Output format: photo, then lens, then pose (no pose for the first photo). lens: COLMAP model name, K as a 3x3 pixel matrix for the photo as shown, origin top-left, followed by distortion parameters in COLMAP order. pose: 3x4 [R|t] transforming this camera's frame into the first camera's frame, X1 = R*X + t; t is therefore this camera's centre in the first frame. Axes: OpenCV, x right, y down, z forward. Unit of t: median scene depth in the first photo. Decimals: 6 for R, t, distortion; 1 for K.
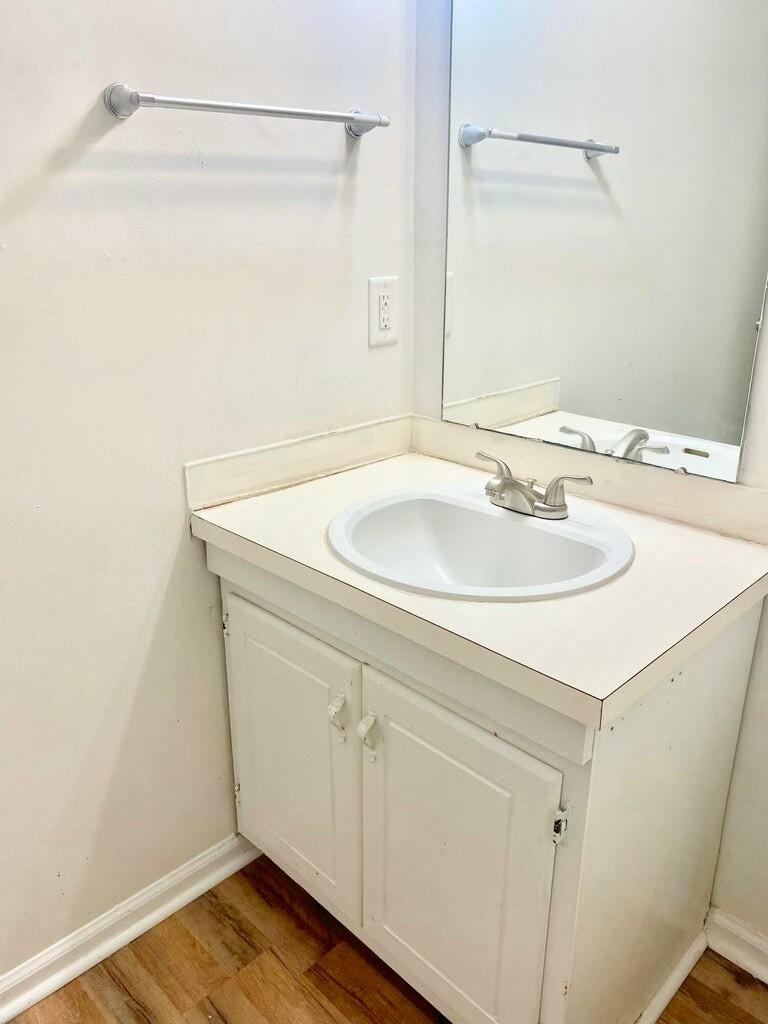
lens RADIAL K [[781.2, 0, 384.0], [0, 781.2, 512.0], [0, 0, 1]] dist [0.000480, 0.002861]
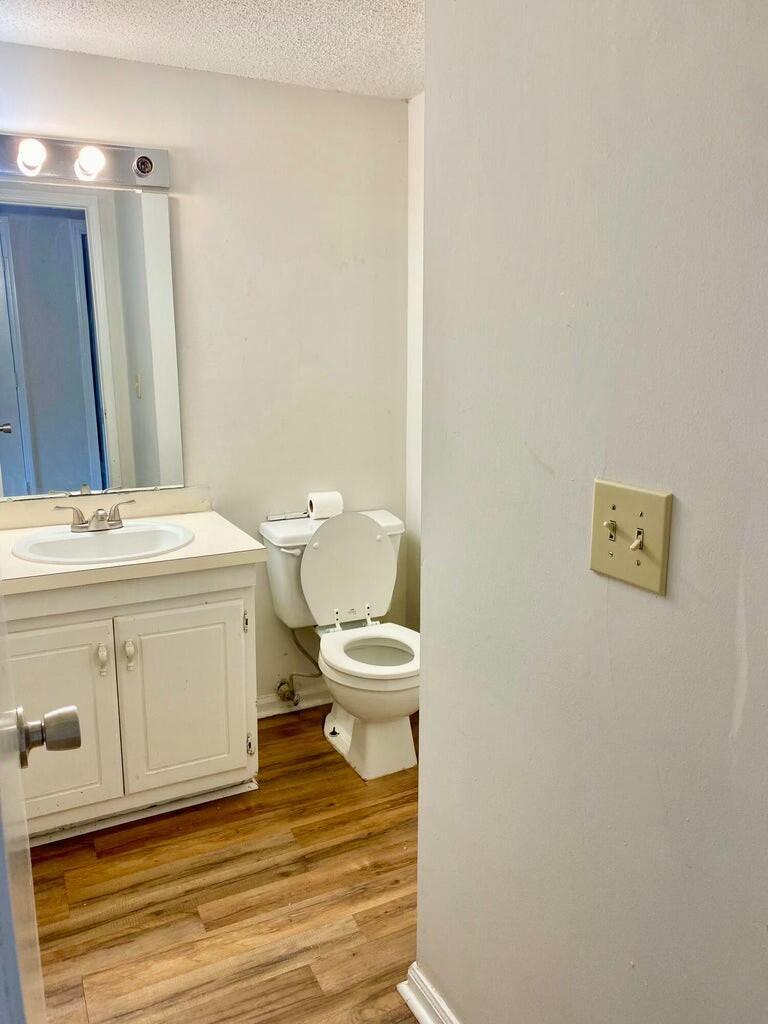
lens RADIAL K [[781.2, 0, 384.0], [0, 781.2, 512.0], [0, 0, 1]] dist [0.000480, 0.002861]
pose [[0.313082, -0.200463, 0.928329, -1.275903], [0.324586, 0.941196, 0.093774, 0.003250], [-0.892537, 0.271964, 0.359740, -0.221025]]
